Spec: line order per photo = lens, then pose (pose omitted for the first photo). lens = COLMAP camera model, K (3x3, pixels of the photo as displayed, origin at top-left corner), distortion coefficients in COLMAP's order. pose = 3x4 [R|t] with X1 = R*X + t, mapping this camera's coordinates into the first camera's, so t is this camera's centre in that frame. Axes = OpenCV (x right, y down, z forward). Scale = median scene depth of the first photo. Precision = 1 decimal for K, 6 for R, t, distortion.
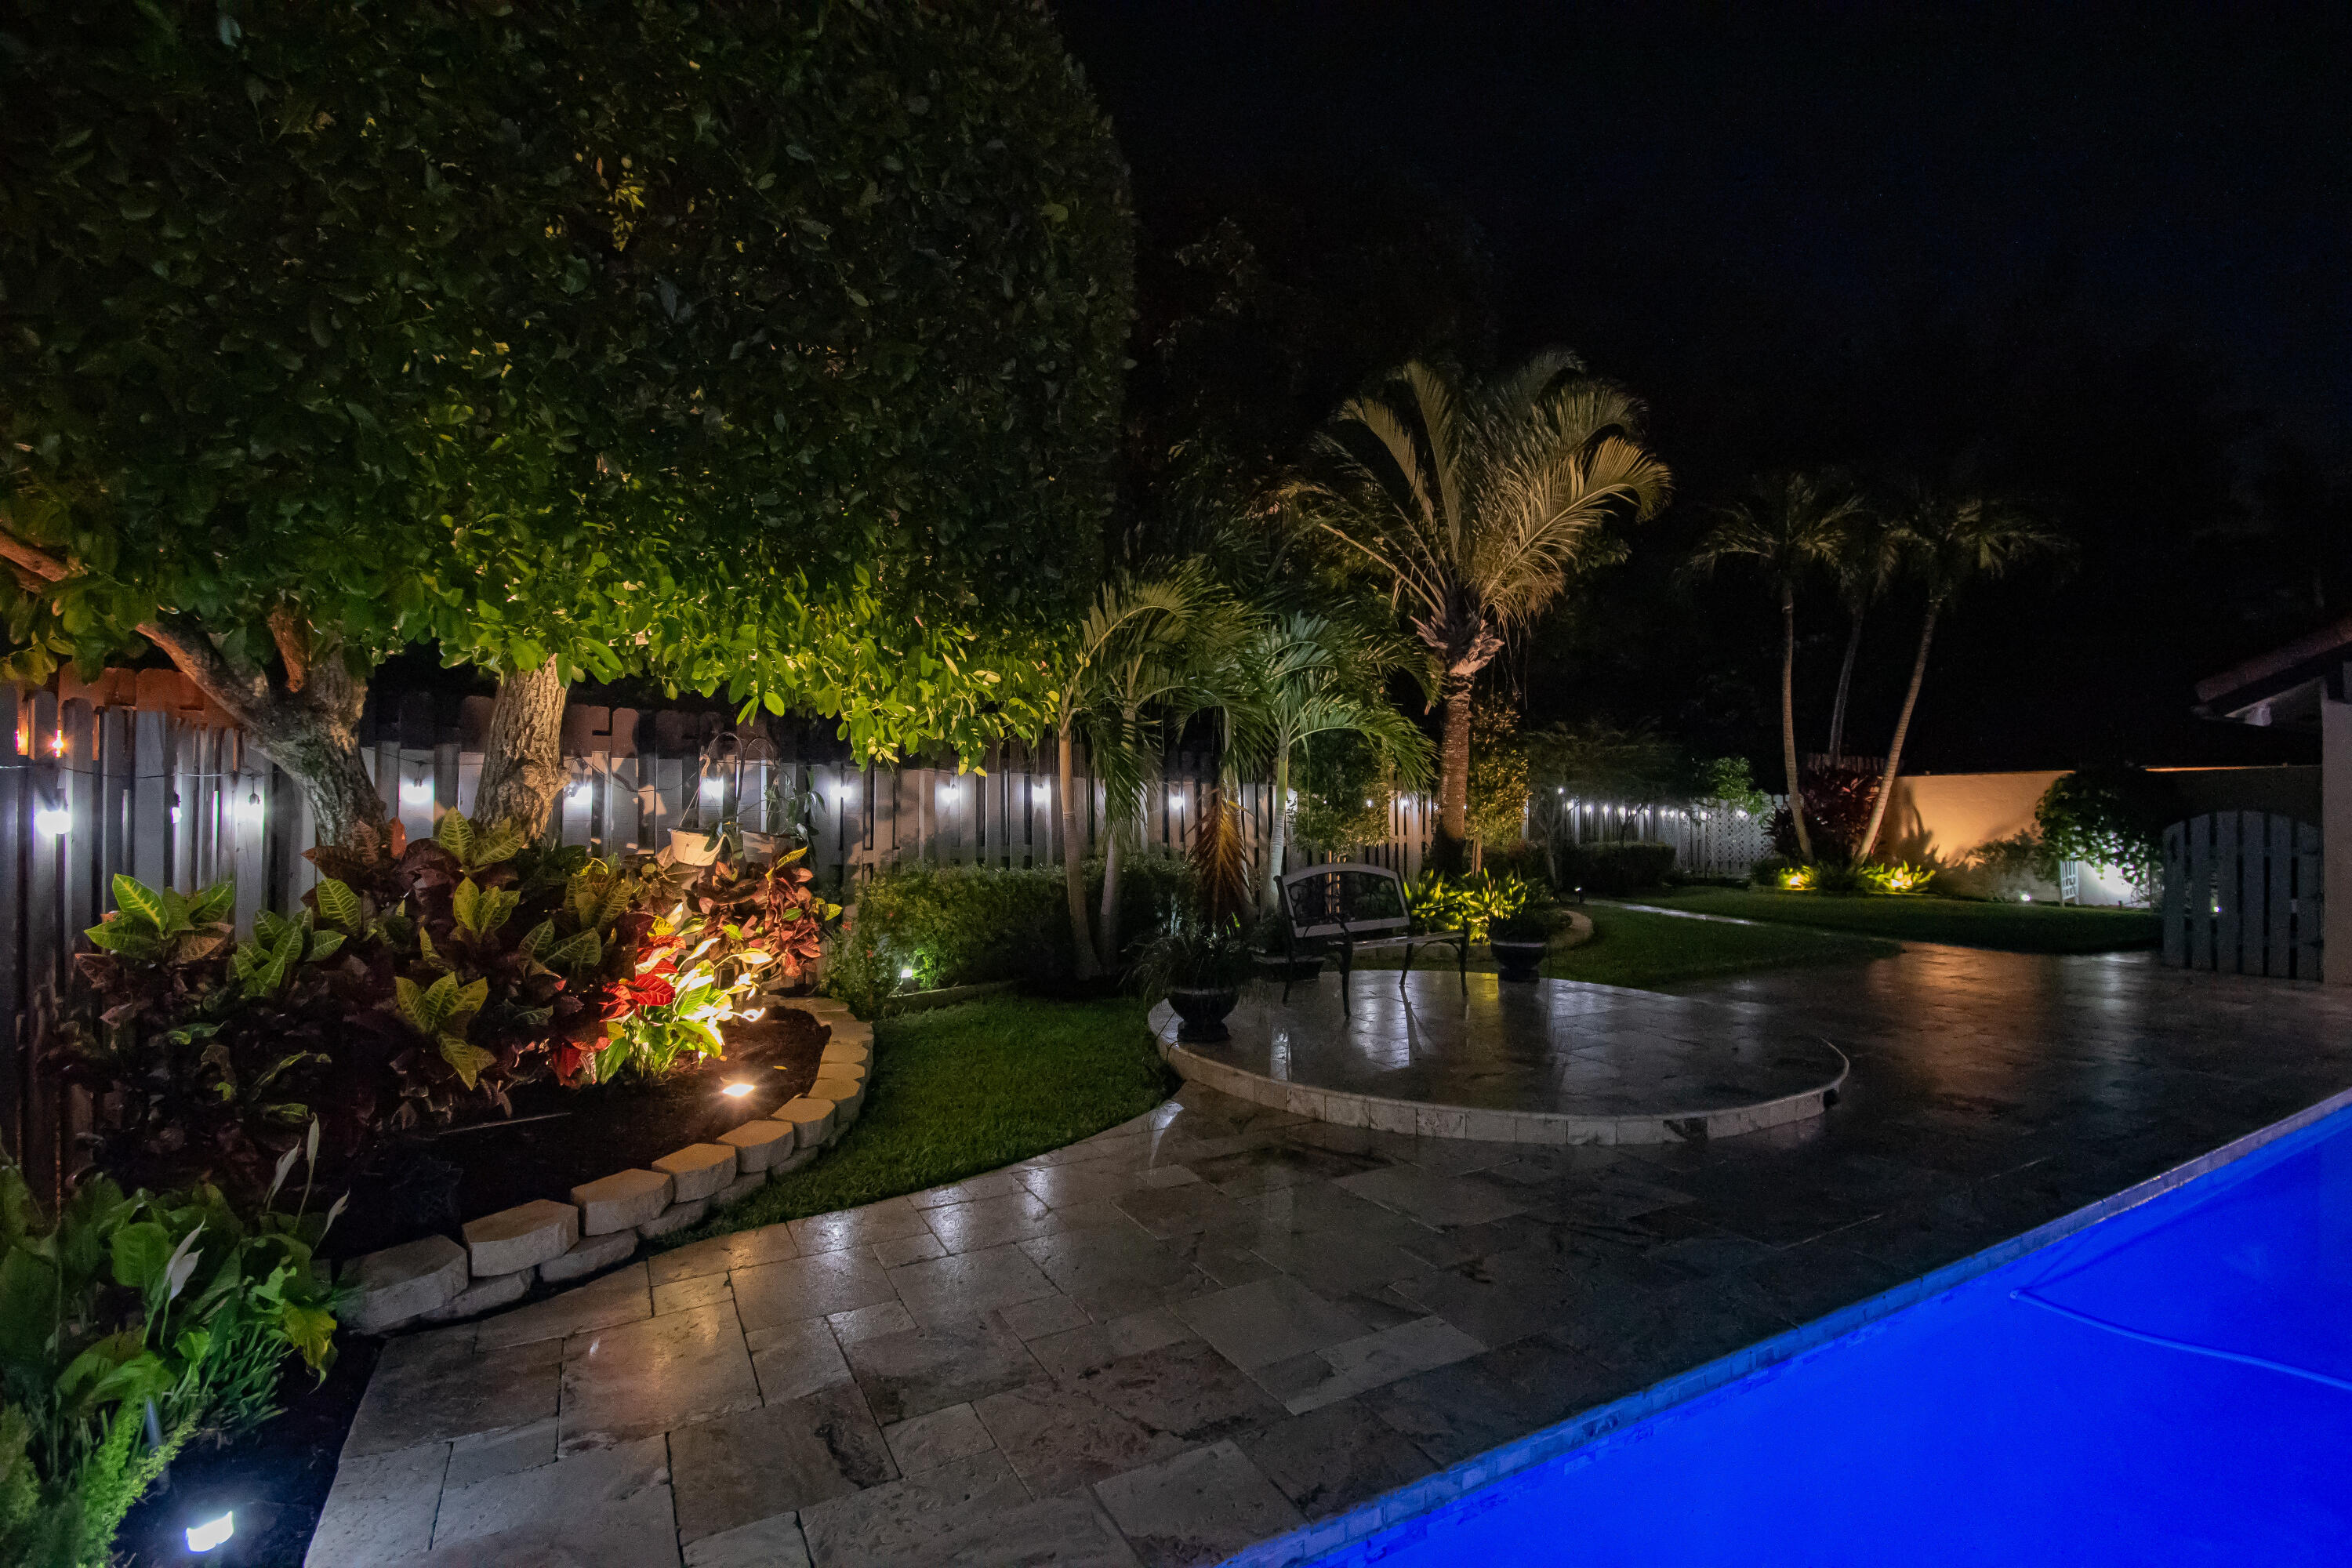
lens RADIAL K [[1040.0, 0, 1158.4], [0, 1040.0, 792.3], [0, 0, 1]] dist [-0.022846, -0.008151]
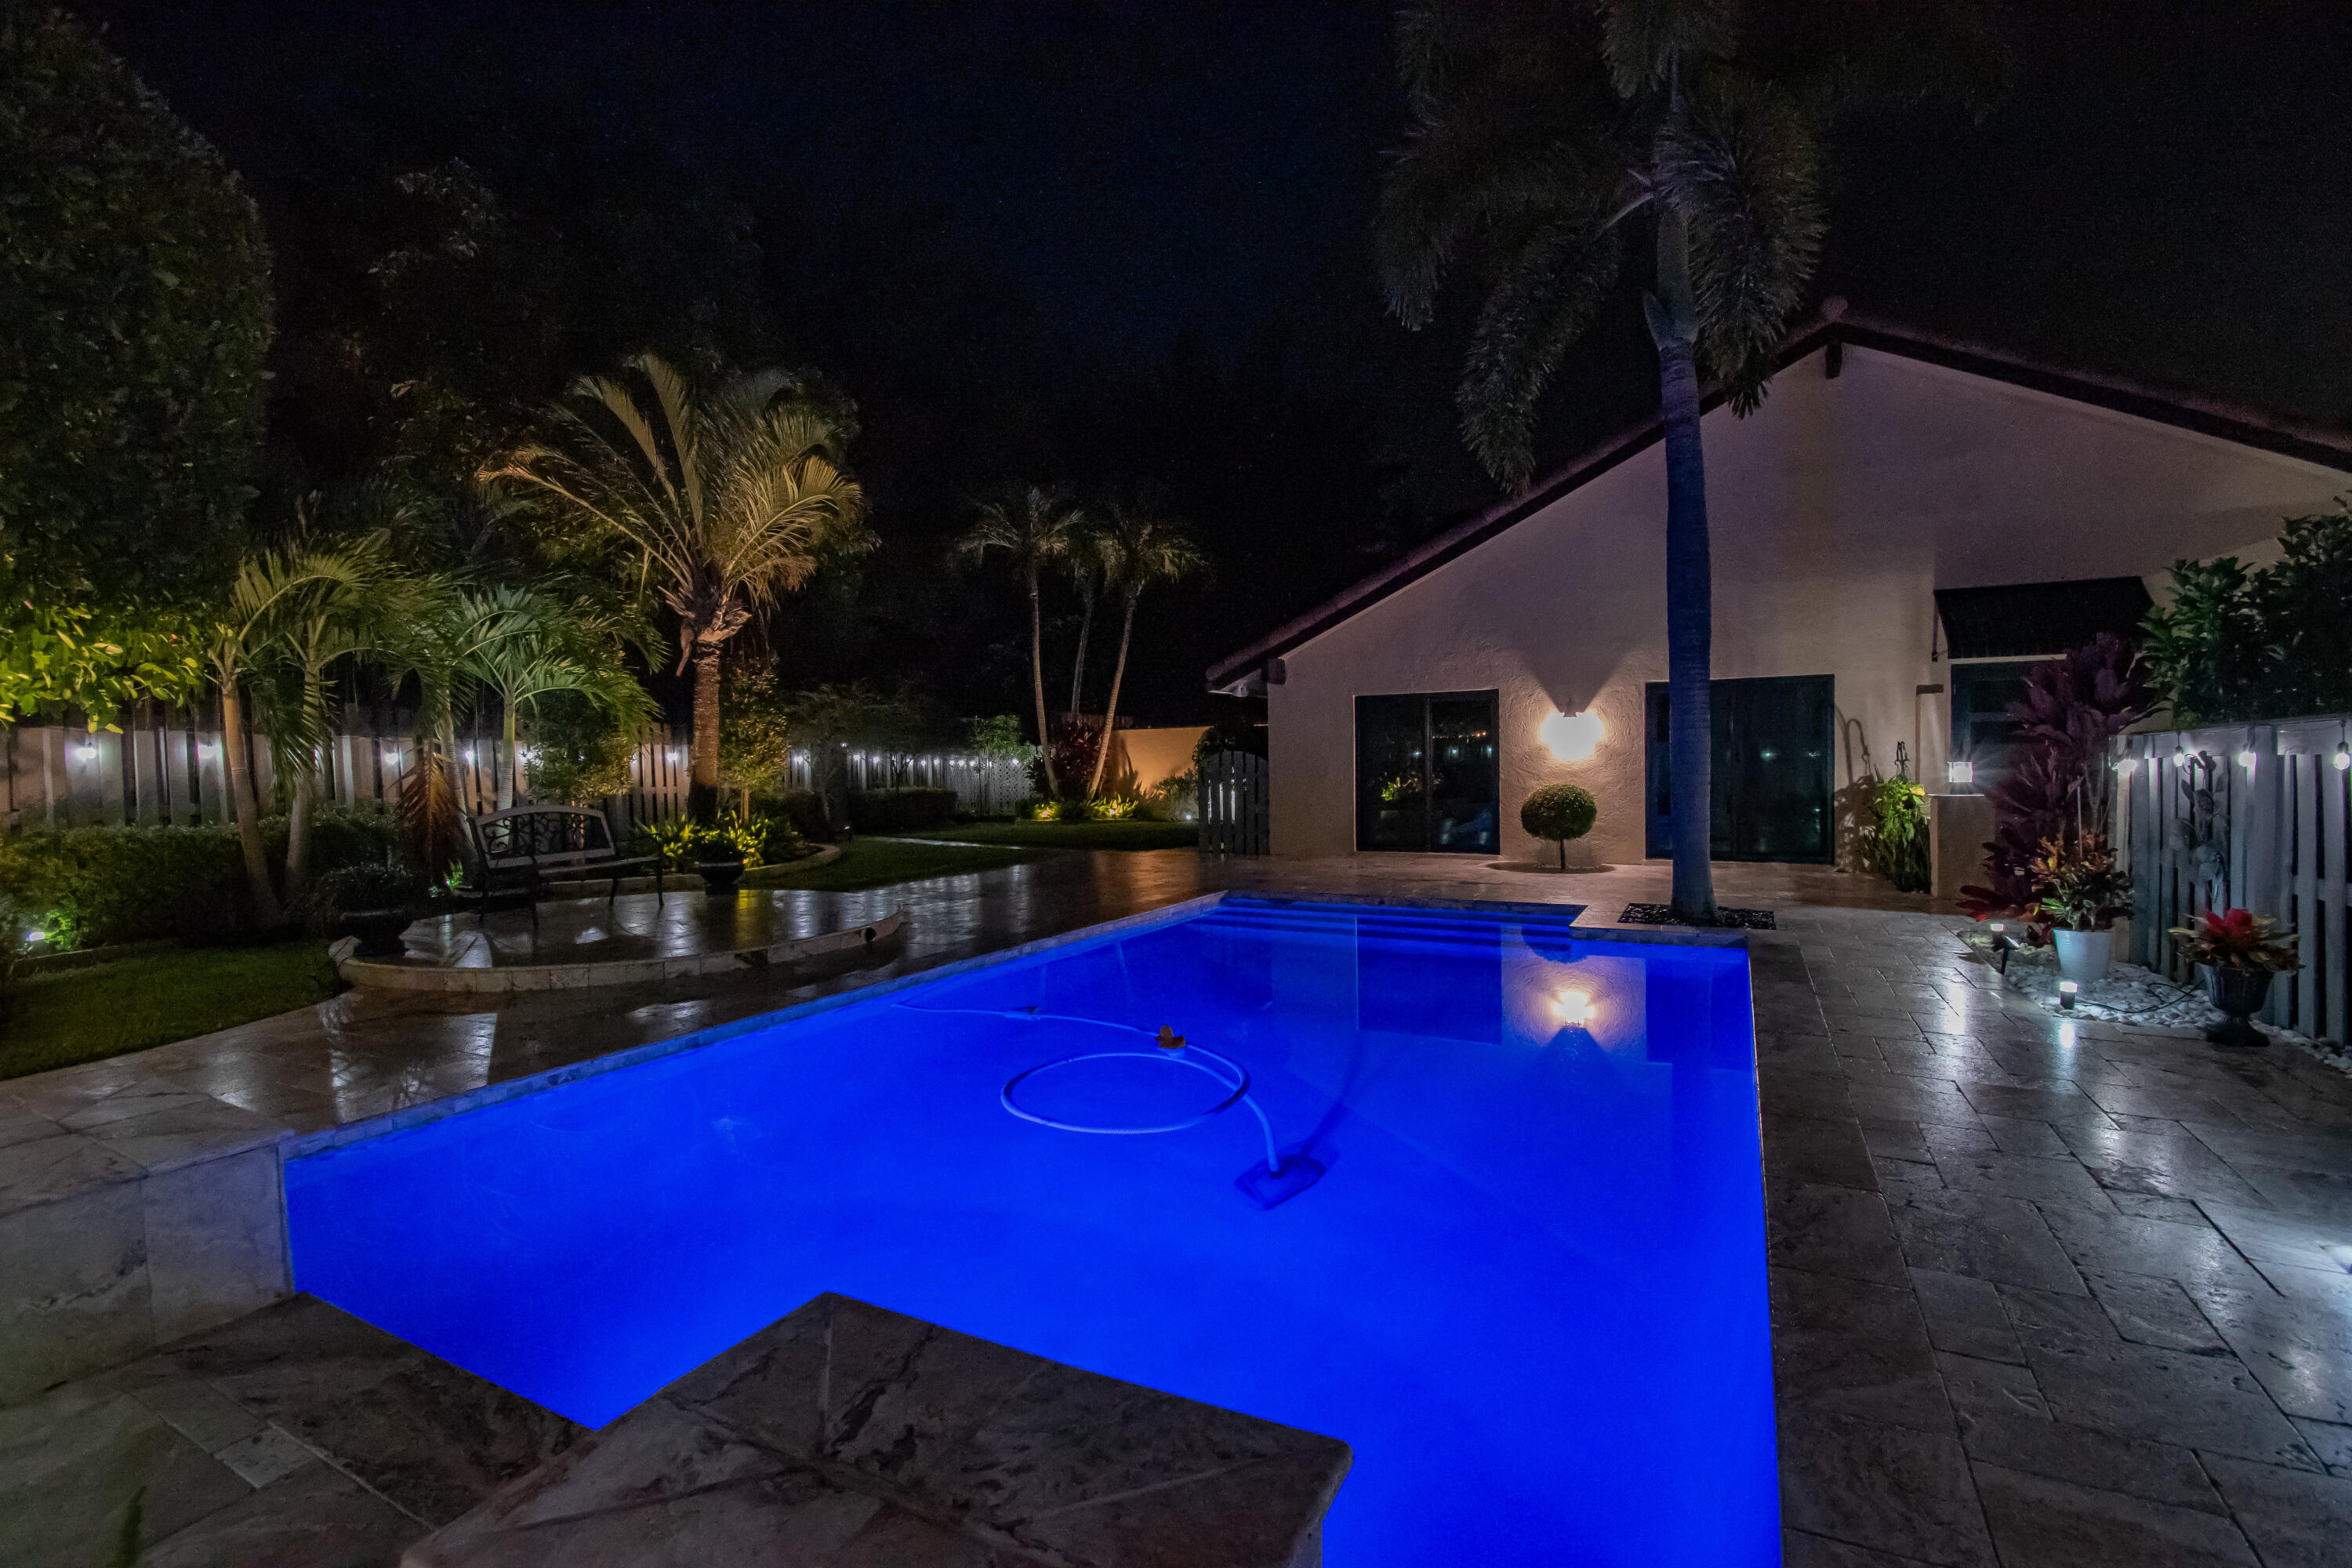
lens RADIAL K [[1040.0, 0, 1220.9], [0, 1040.0, 798.5], [0, 0, 1]] dist [-0.022846, -0.008151]
pose [[0.801645, -0.040985, 0.596394, 0.062164], [0.011859, 0.998541, 0.052681, 0.005142], [-0.597683, -0.035159, 0.800961, -0.249098]]
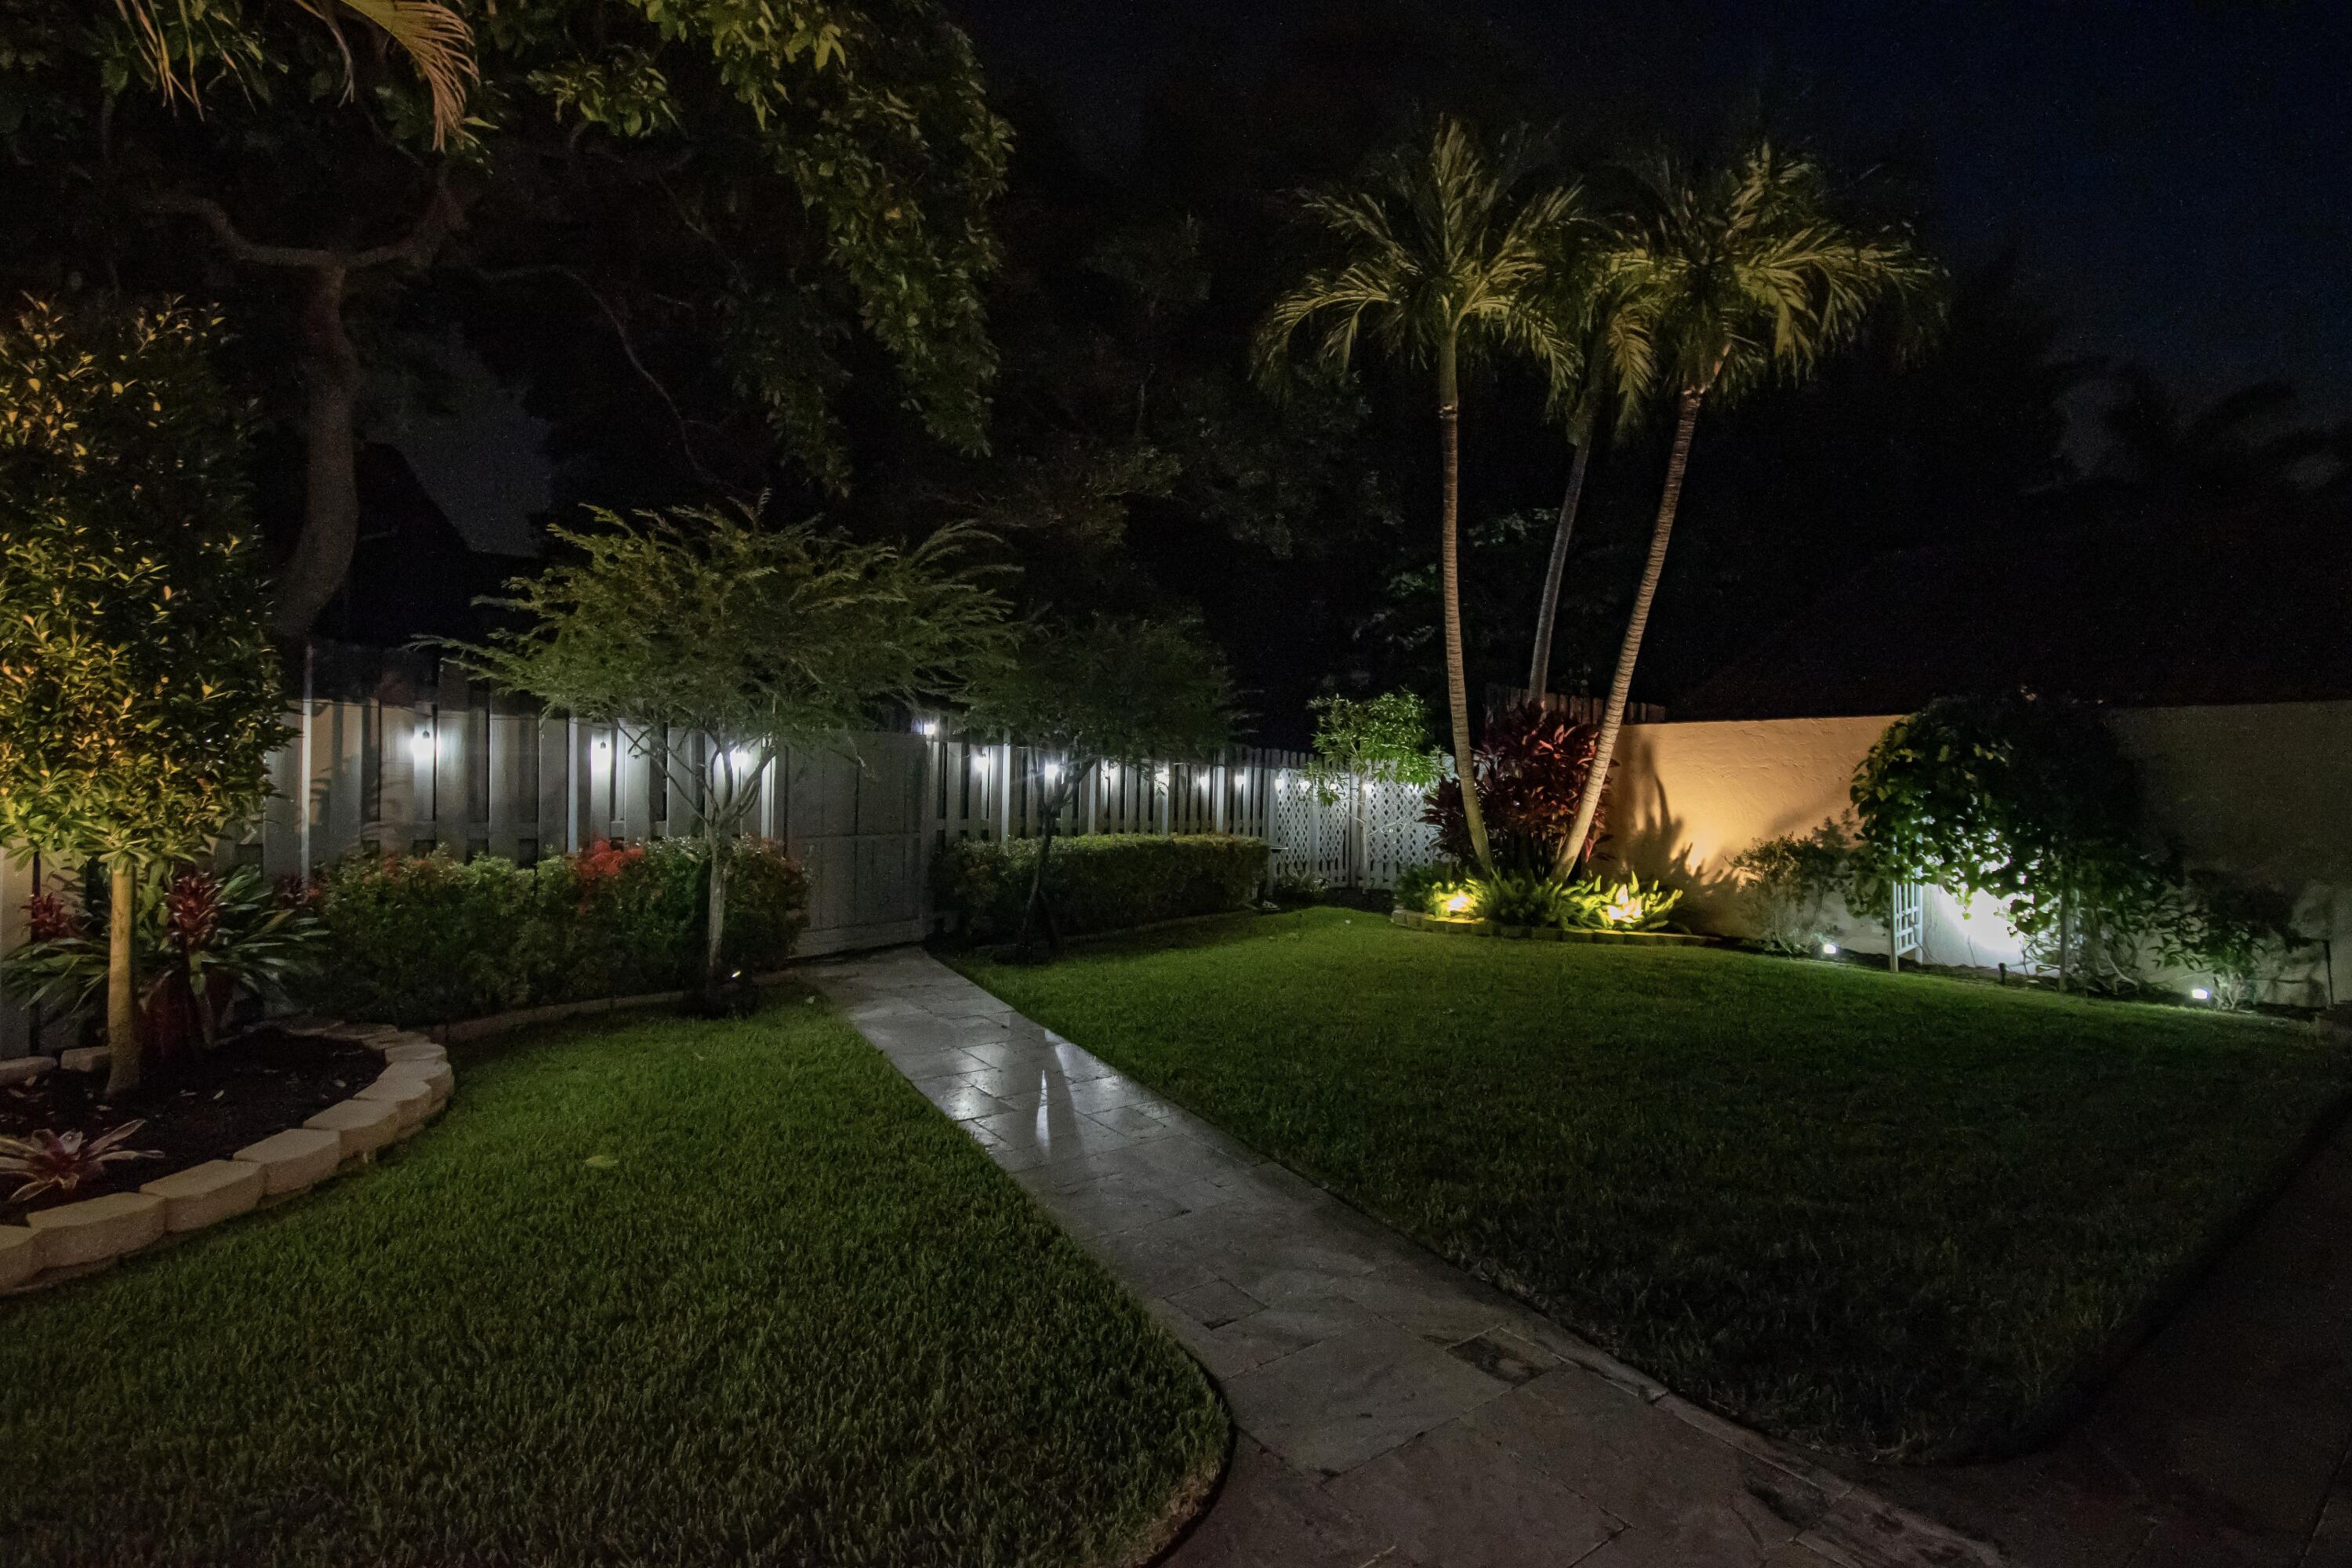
lens RADIAL K [[1040.0, 0, 1186.2], [0, 1040.0, 805.1], [0, 0, 1]] dist [-0.022846, -0.008151]
pose [[0.987636, 0.010747, 0.156393, 0.669085], [-0.016808, 0.999156, 0.037483, 0.021555], [-0.155858, -0.039648, 0.986983, 0.807666]]
